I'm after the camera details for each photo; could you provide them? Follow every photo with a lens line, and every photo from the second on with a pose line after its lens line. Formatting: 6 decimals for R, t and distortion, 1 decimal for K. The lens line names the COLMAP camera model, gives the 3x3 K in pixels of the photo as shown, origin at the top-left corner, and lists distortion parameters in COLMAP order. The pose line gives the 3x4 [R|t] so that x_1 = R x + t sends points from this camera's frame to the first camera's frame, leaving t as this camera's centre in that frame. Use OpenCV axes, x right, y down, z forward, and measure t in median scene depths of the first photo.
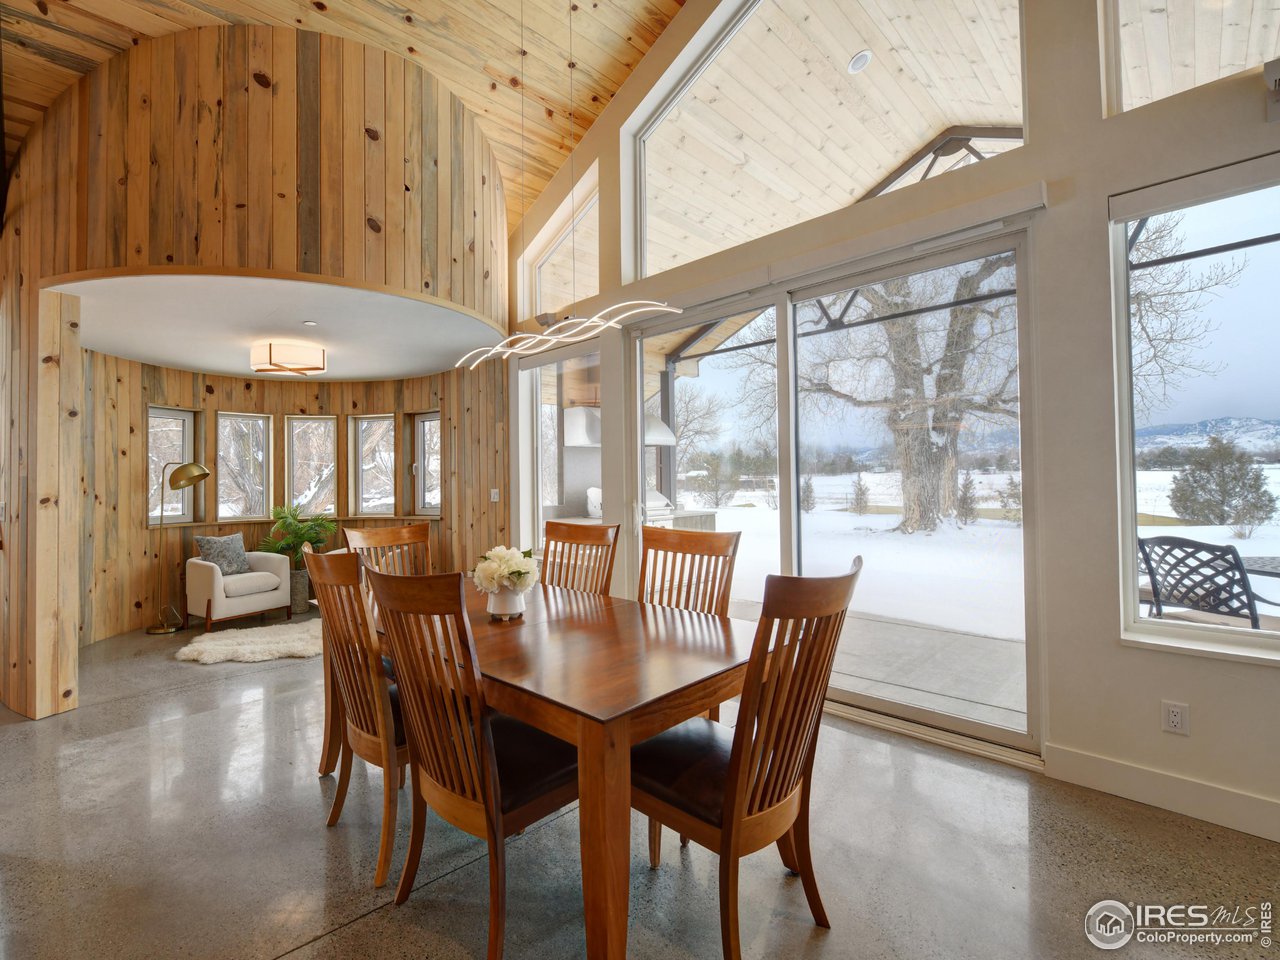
lens RADIAL K [[601.6, 0, 636.8], [0, 601.6, 455.6], [0, 0, 1]] dist [-0.002406, -0.000352]
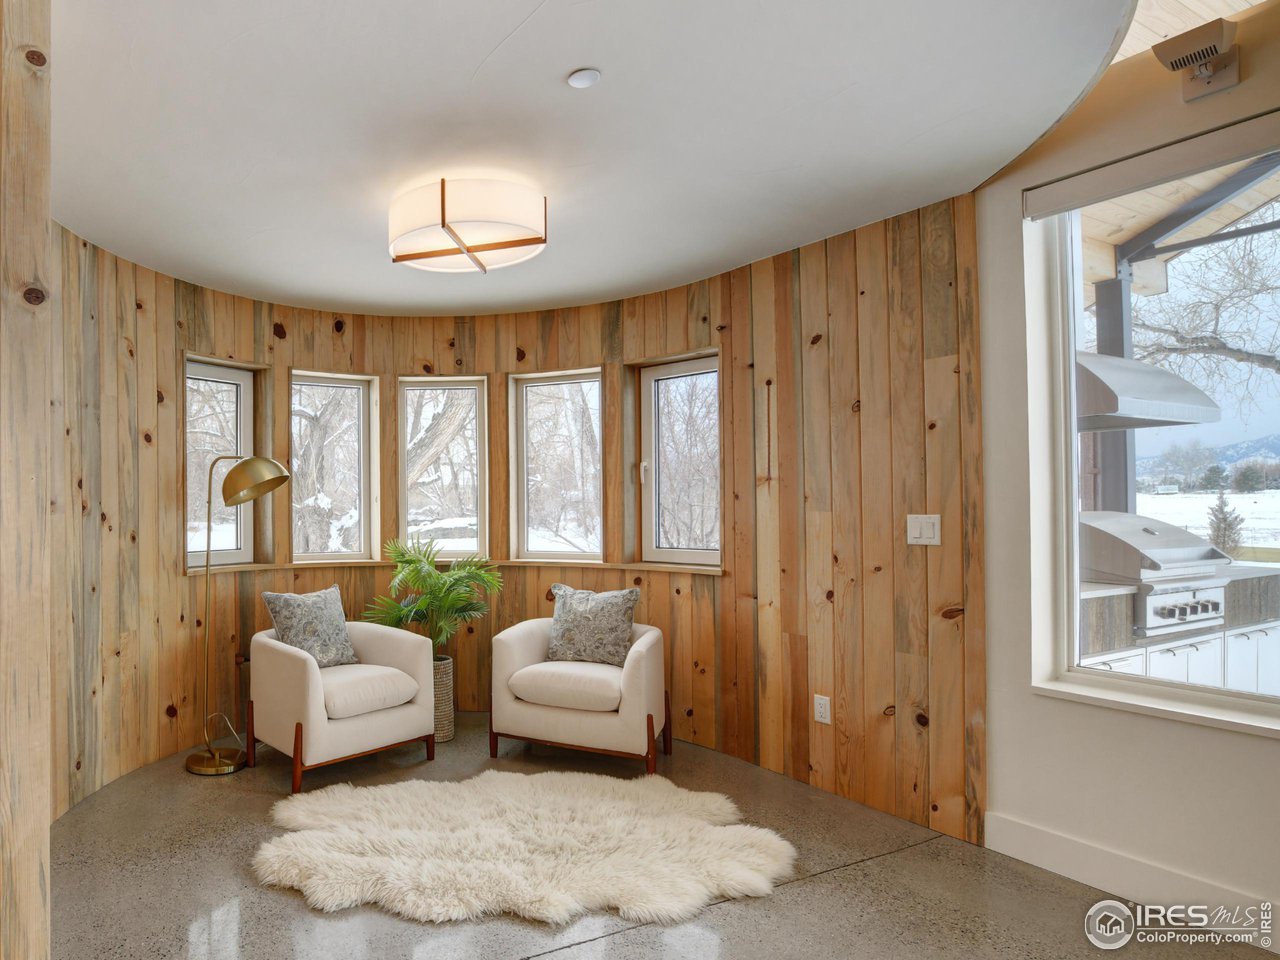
lens RADIAL K [[865.7, 0, 640.0], [0, 865.7, 480.0], [0, 0, 1]] dist [0.005493, 0.001325]
pose [[0.982748, 0.008811, -0.184742, -0.250591], [-0.005592, 0.999823, 0.017940, 0.016448], [0.184867, -0.016597, 0.982623, 0.286409]]
